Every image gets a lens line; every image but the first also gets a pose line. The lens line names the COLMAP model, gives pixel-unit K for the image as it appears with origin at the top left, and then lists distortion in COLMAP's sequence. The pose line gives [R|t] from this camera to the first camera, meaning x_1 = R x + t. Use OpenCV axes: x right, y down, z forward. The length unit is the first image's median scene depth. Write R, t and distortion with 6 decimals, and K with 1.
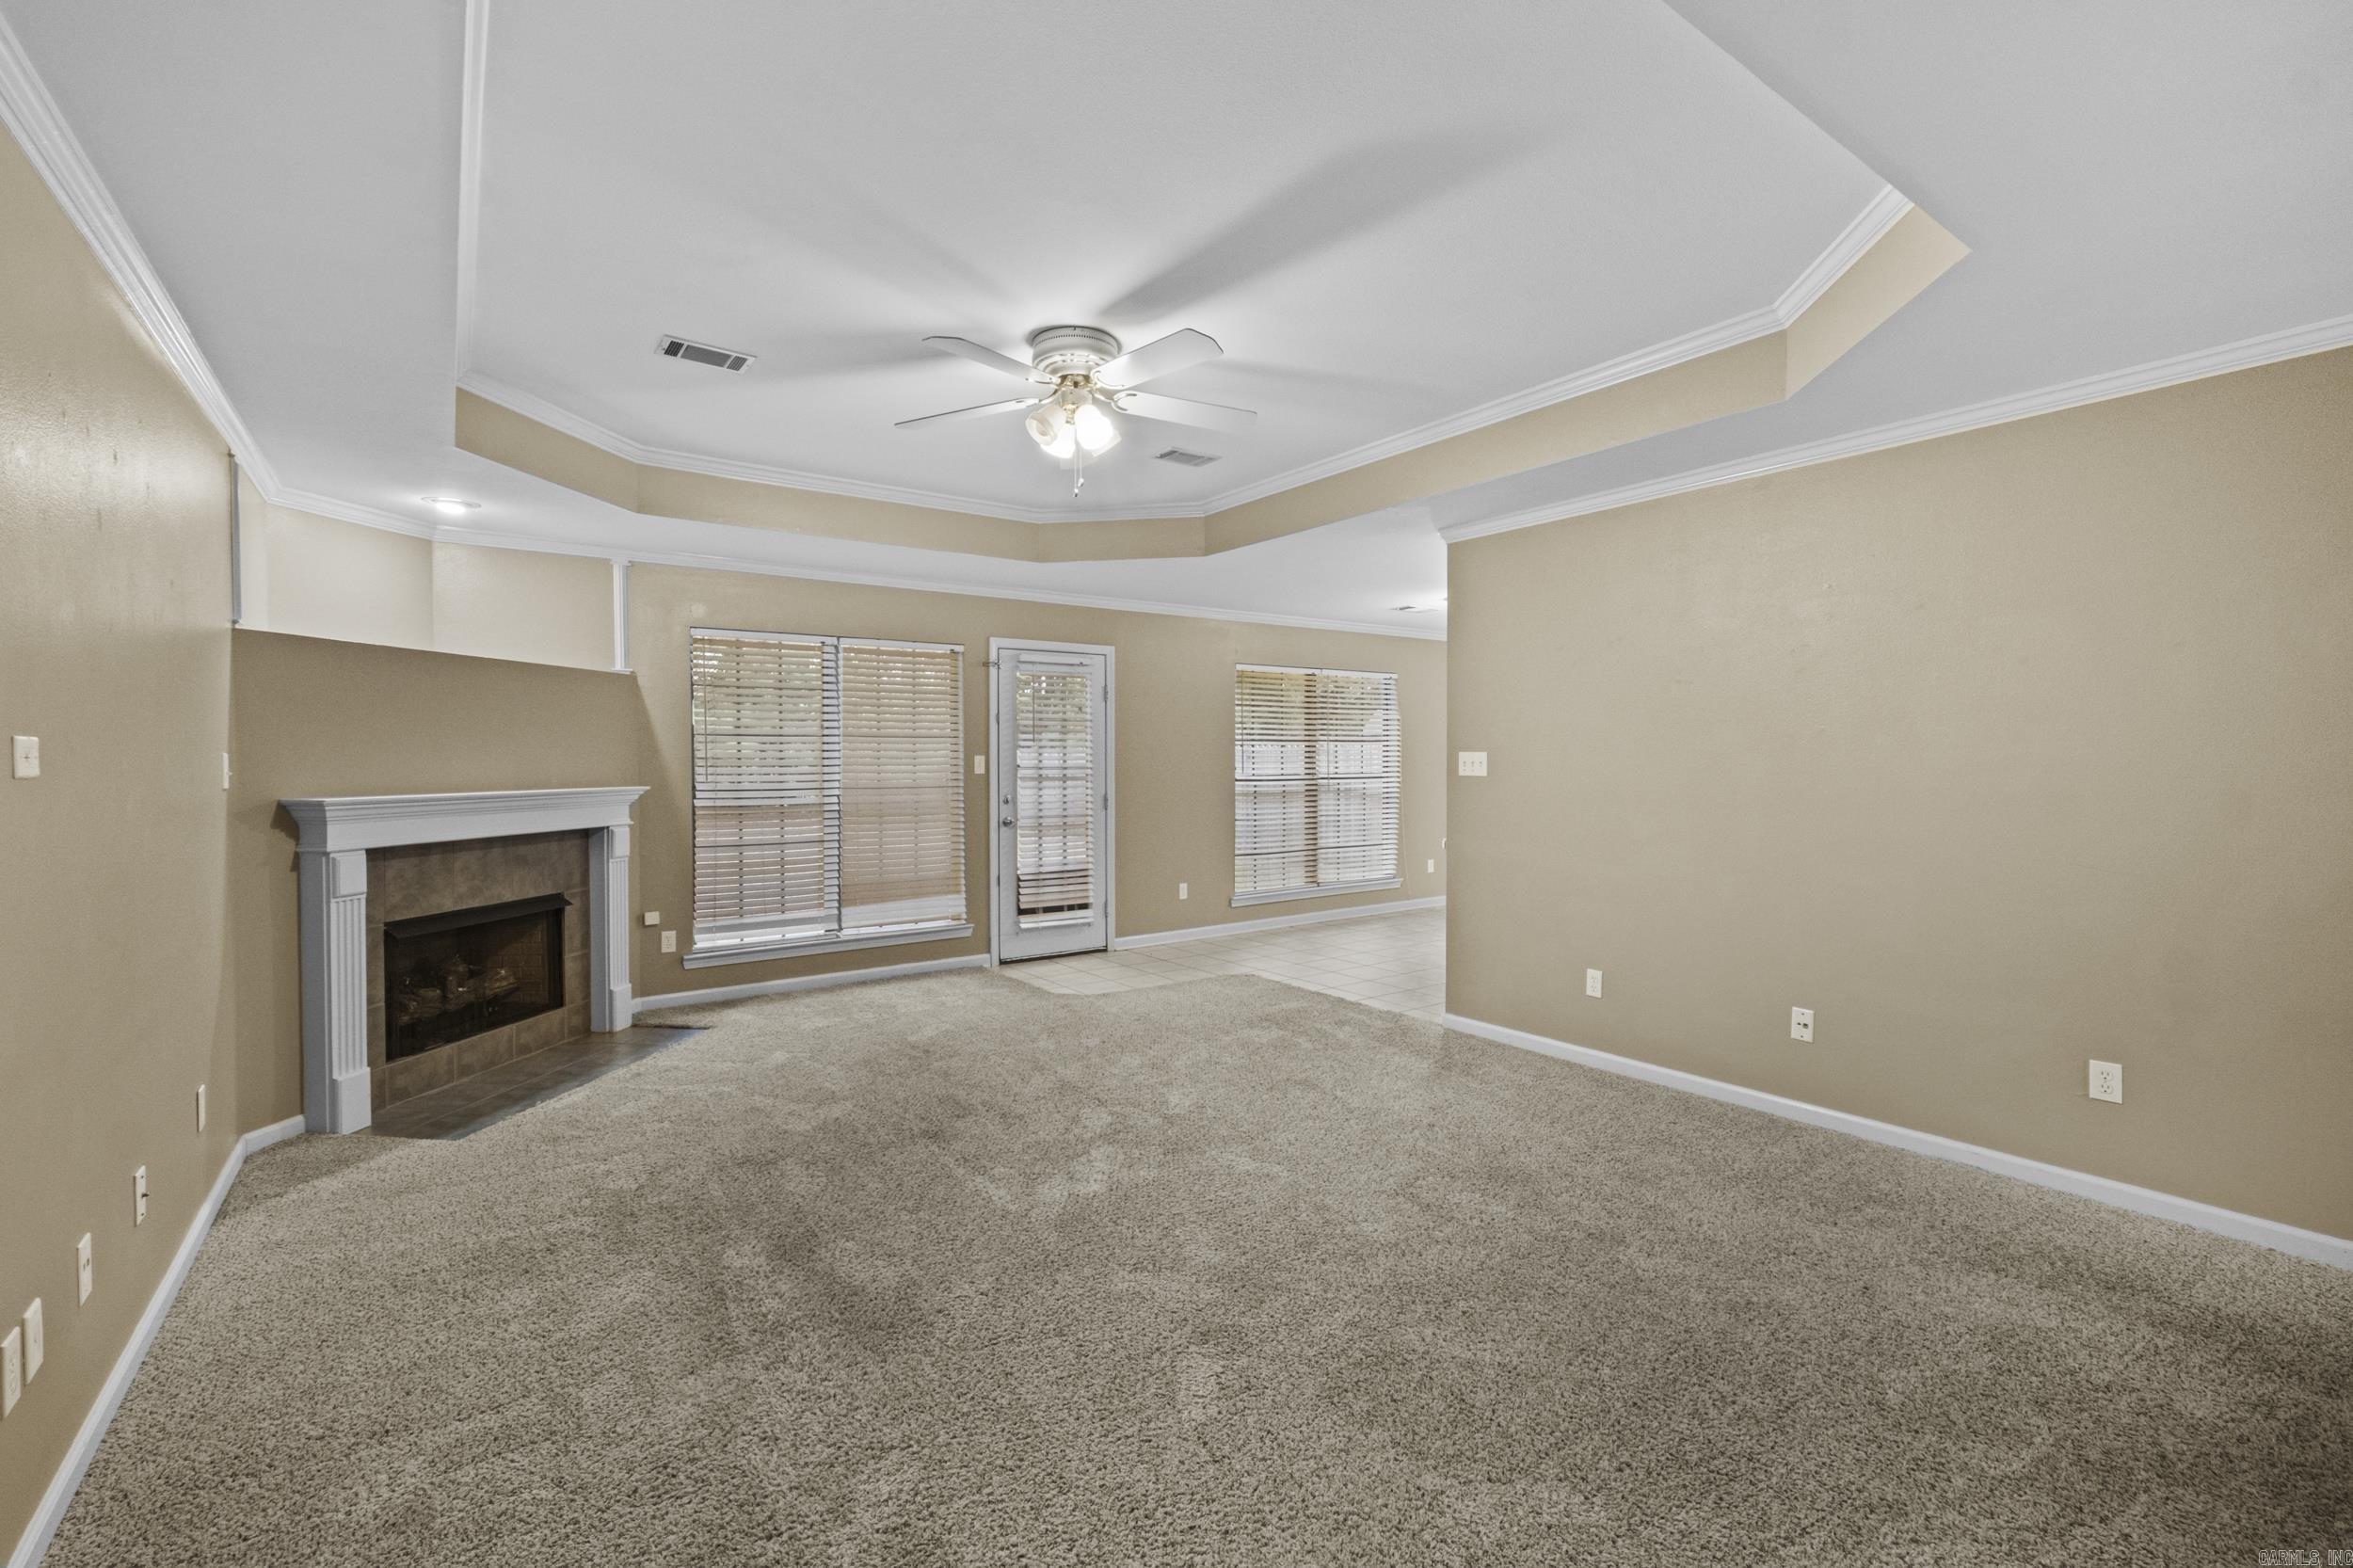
lens RADIAL K [[1019.4, 0, 1158.5], [0, 1019.4, 770.9], [0, 0, 1]] dist [0.005440, 0.000975]
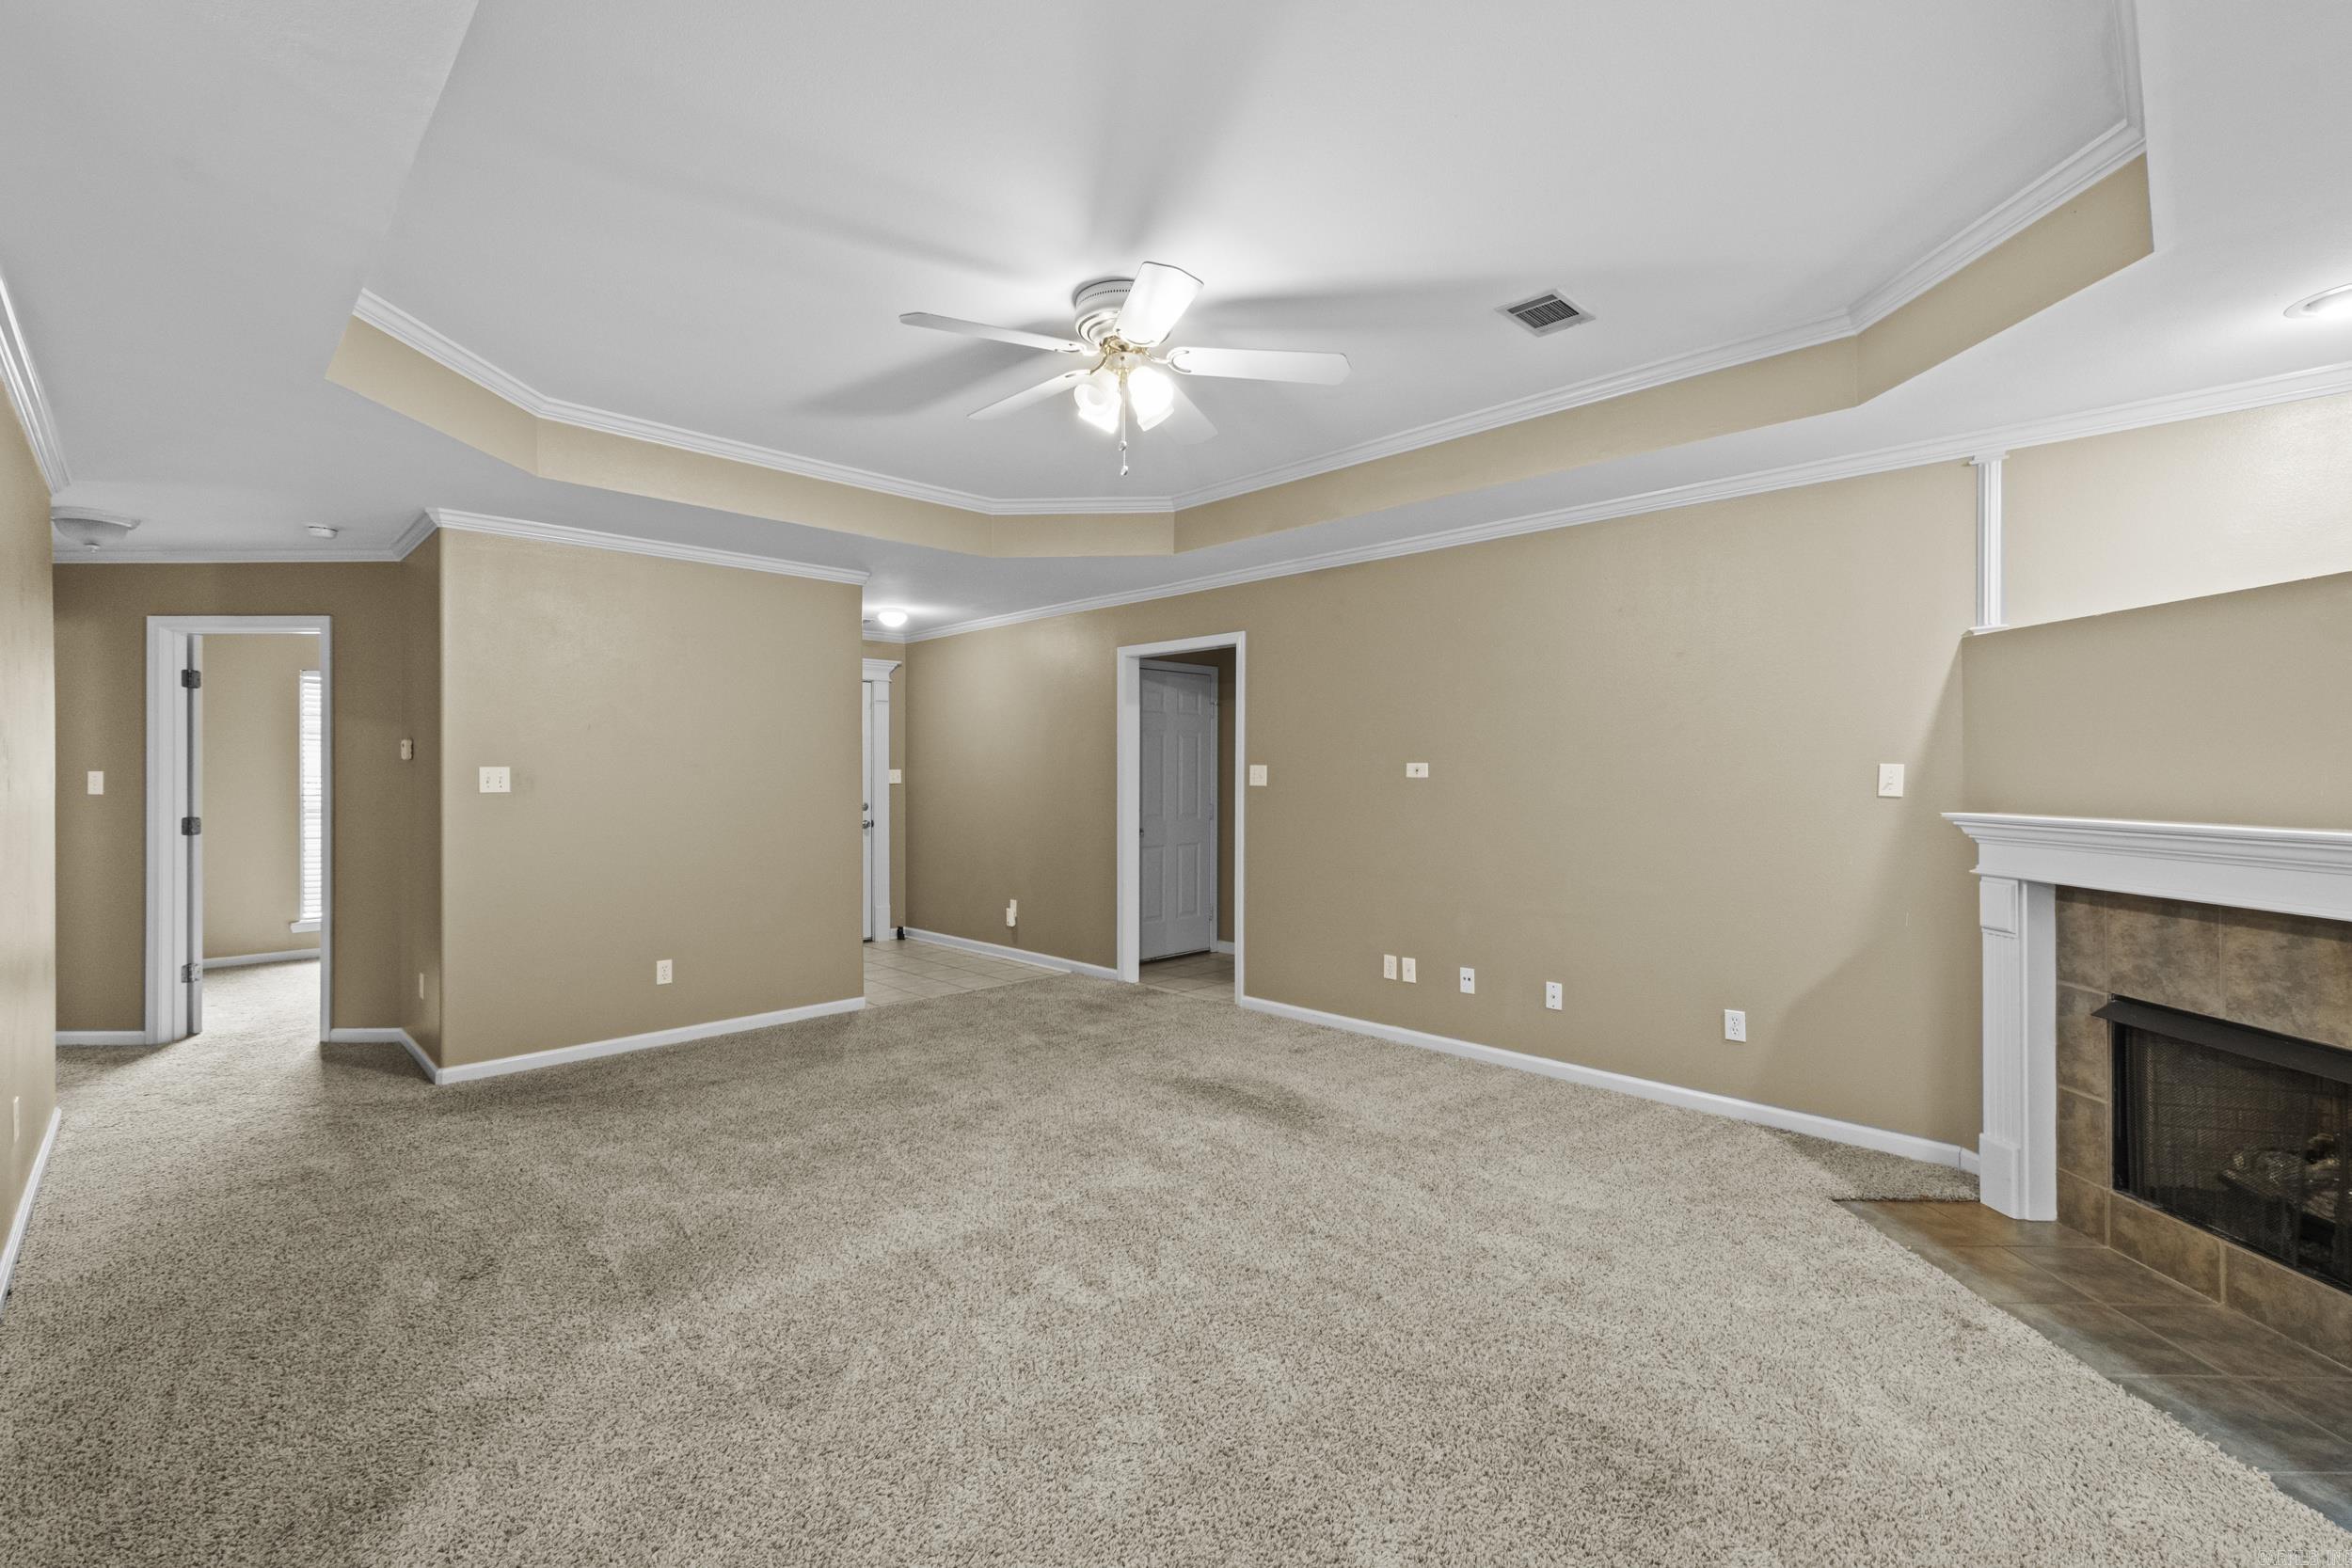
lens RADIAL K [[1018.9, 0, 1169.9], [0, 1018.9, 777.0], [0, 0, 1]] dist [0.005440, 0.000975]
pose [[-0.987559, 0.006301, -0.157124, 0.014554], [0.003833, 0.999865, 0.016007, -0.016063], [0.157204, 0.015205, -0.987449, 1.317164]]
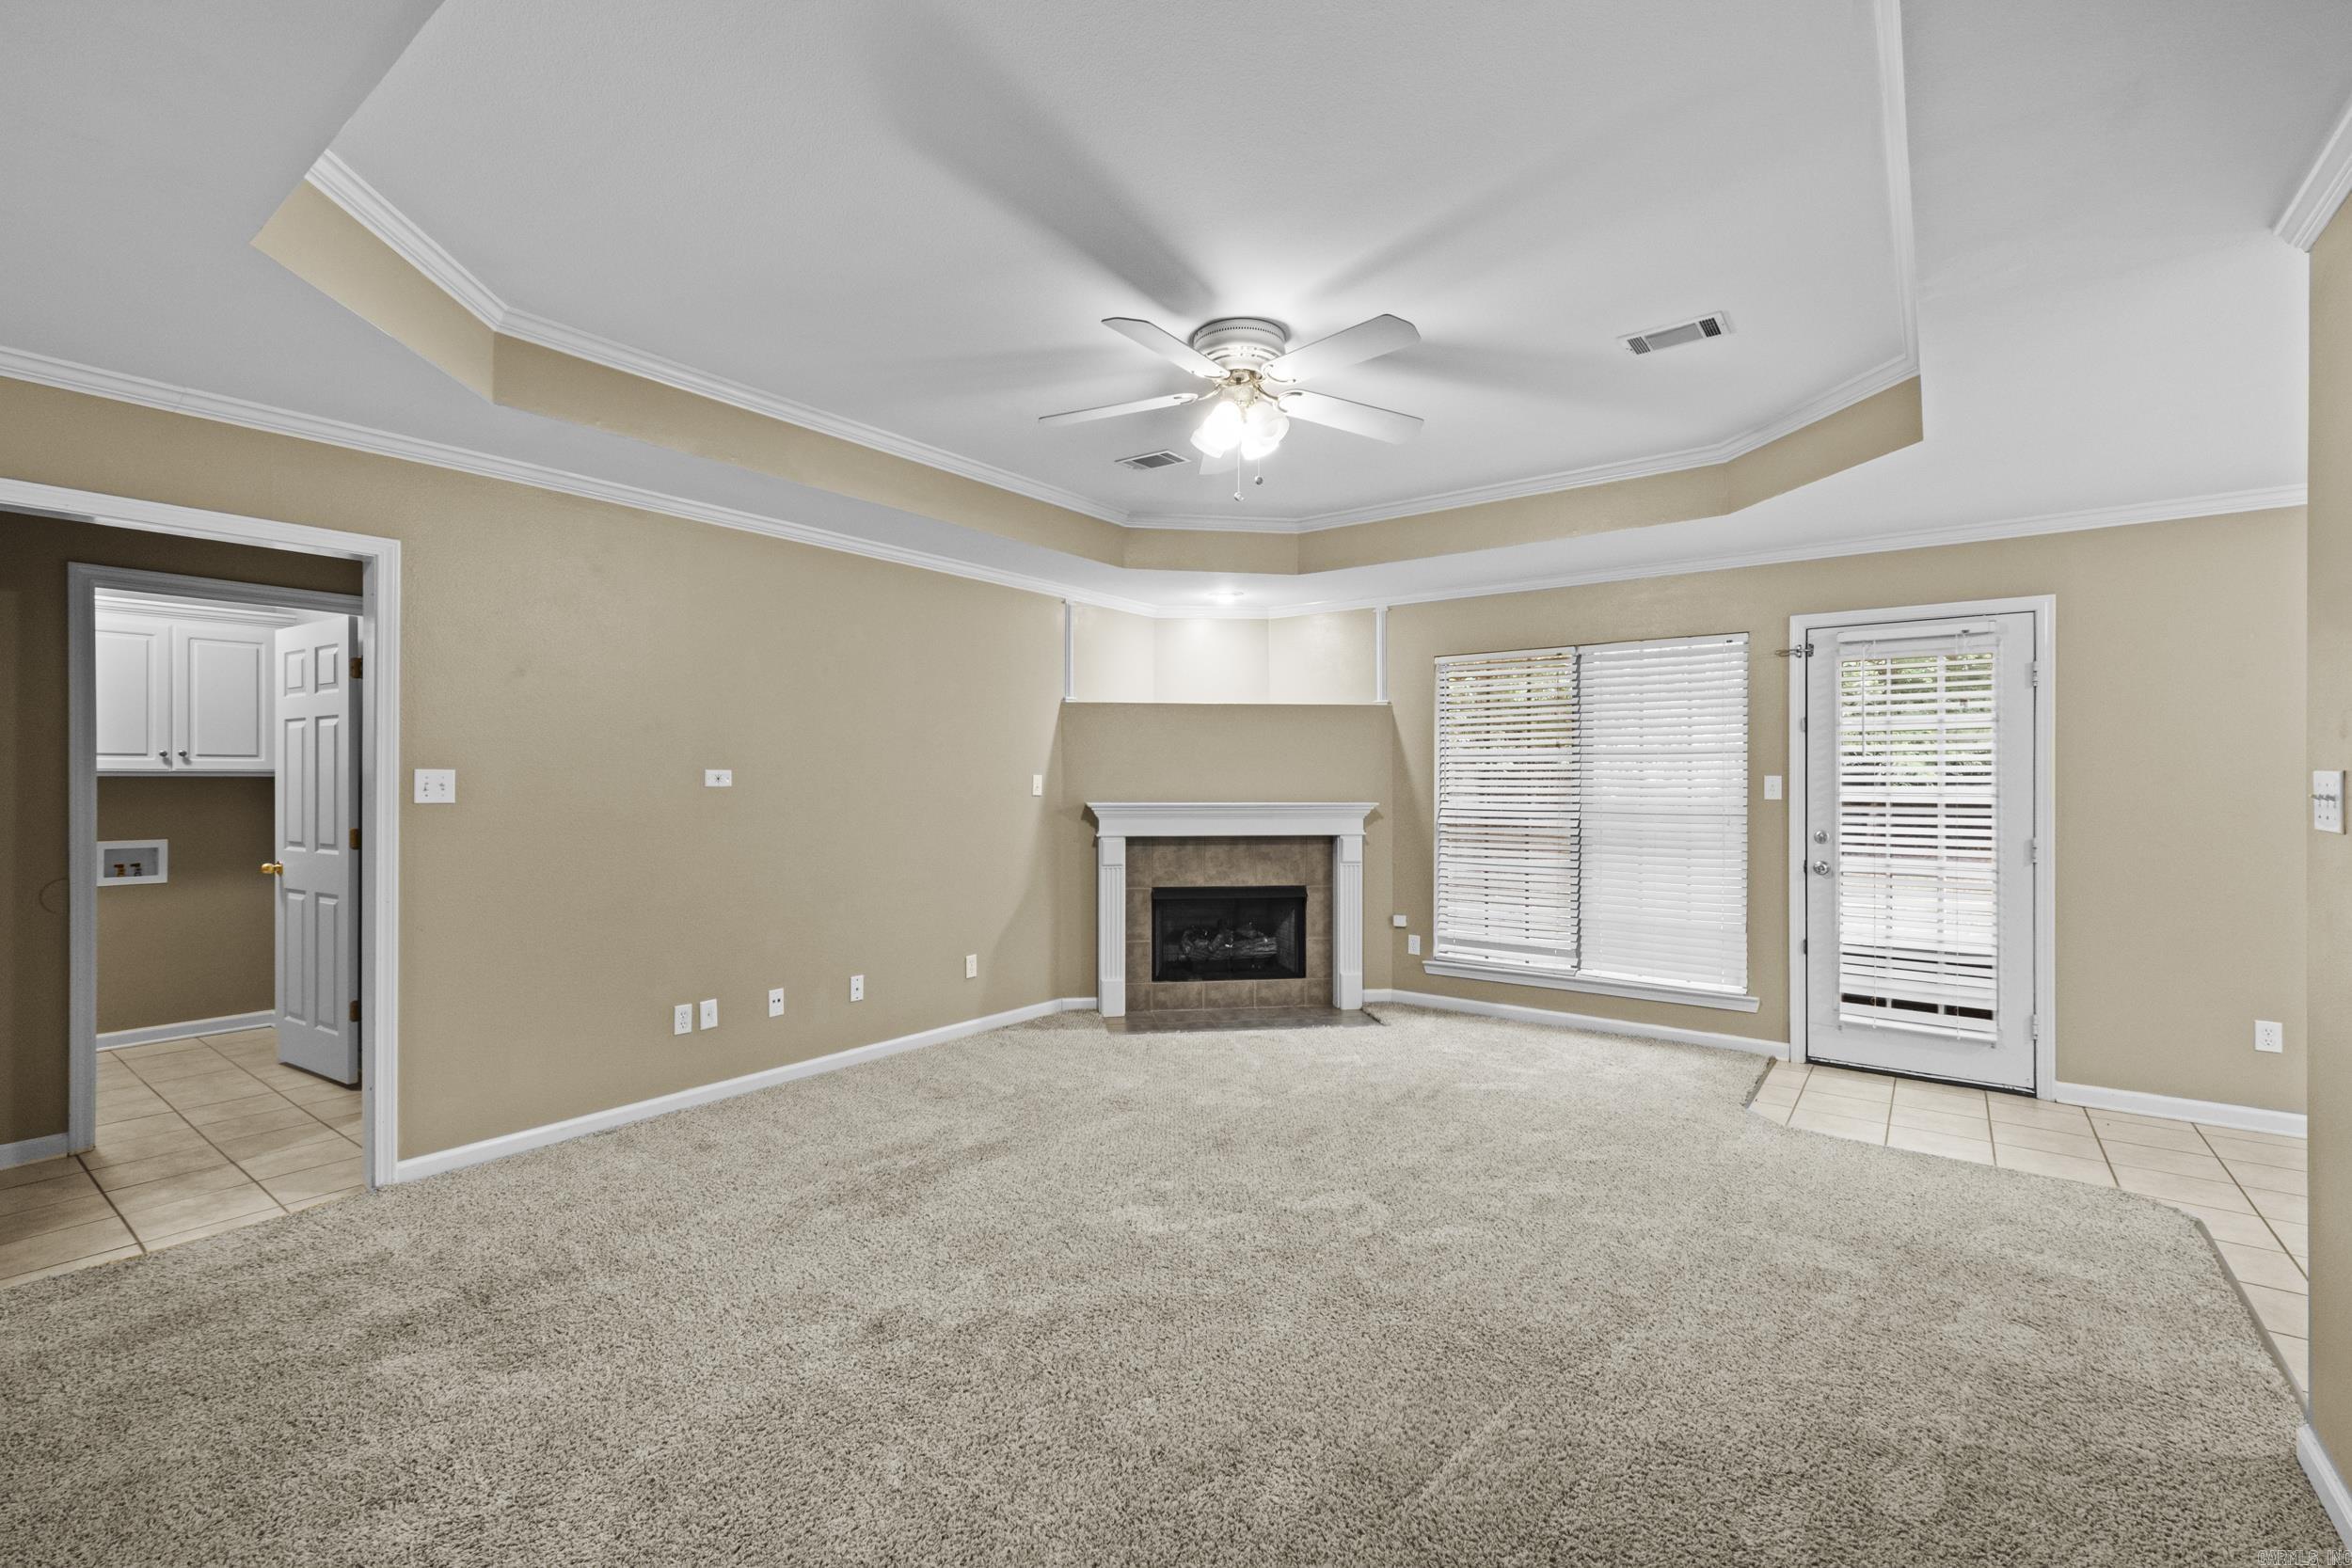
lens RADIAL K [[1018.9, 0, 1158.1], [0, 1018.9, 779.4], [0, 0, 1]] dist [0.005440, 0.000975]
pose [[0.291746, 0.005362, -0.956481, 0.553886], [-0.012292, 0.999923, 0.001856, -0.010920], [0.956417, 0.011215, 0.291789, 0.465772]]
